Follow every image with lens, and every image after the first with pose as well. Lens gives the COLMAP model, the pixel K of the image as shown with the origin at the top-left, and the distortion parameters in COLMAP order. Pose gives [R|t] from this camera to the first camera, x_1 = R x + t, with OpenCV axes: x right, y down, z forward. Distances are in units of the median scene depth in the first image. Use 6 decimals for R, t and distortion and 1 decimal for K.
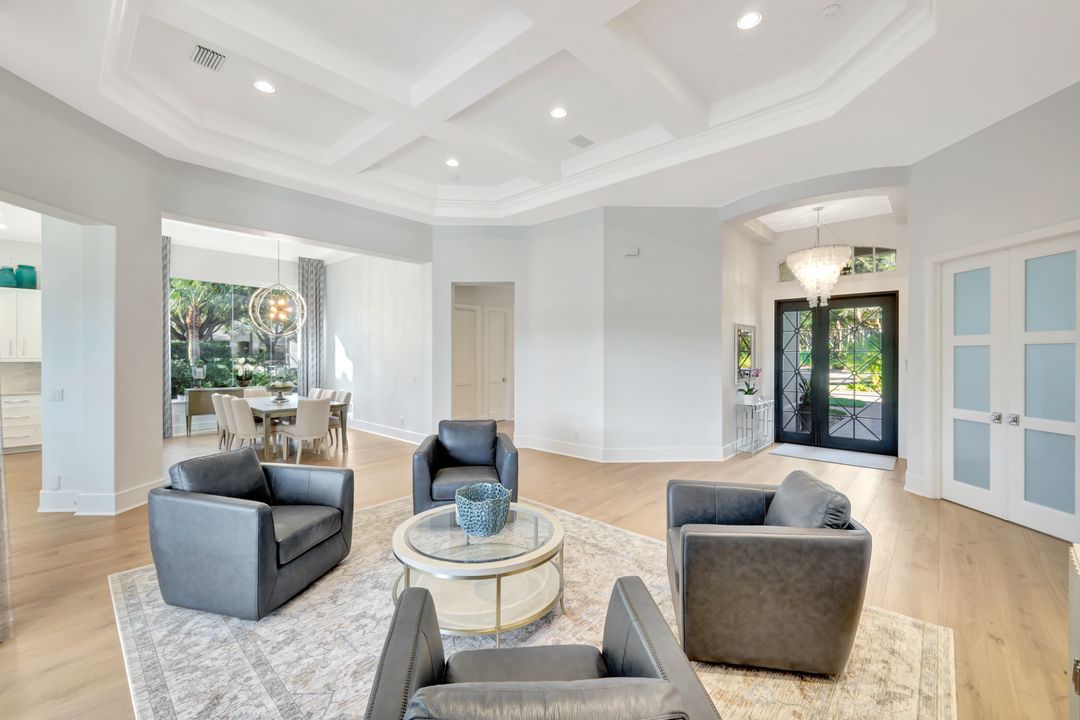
lens RADIAL K [[438.3, 0, 540.0], [0, 438.3, 360.0], [0, 0, 1]] dist [0.000480, 0.000041]
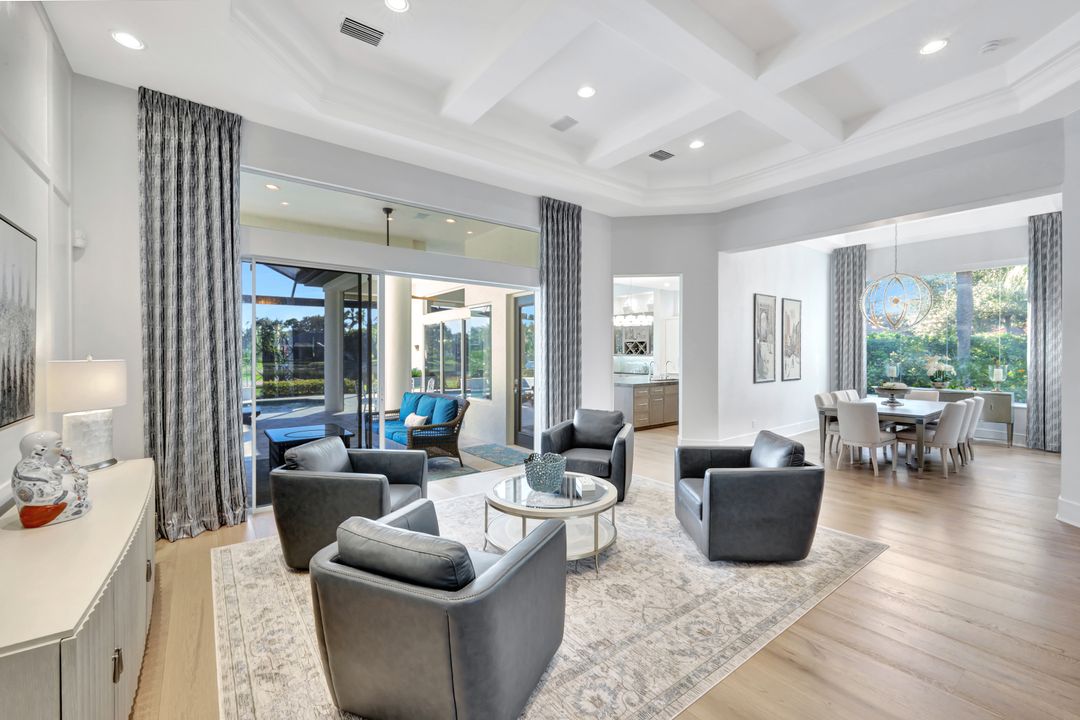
lens RADIAL K [[438.3, 0, 540.0], [0, 438.3, 360.0], [0, 0, 1]] dist [0.000480, 0.000041]
pose [[-0.182551, 0.016334, -0.983061, 0.662817], [-0.015495, 0.999690, 0.019488, -0.003343], [0.983074, 0.018790, -0.182241, 0.707927]]
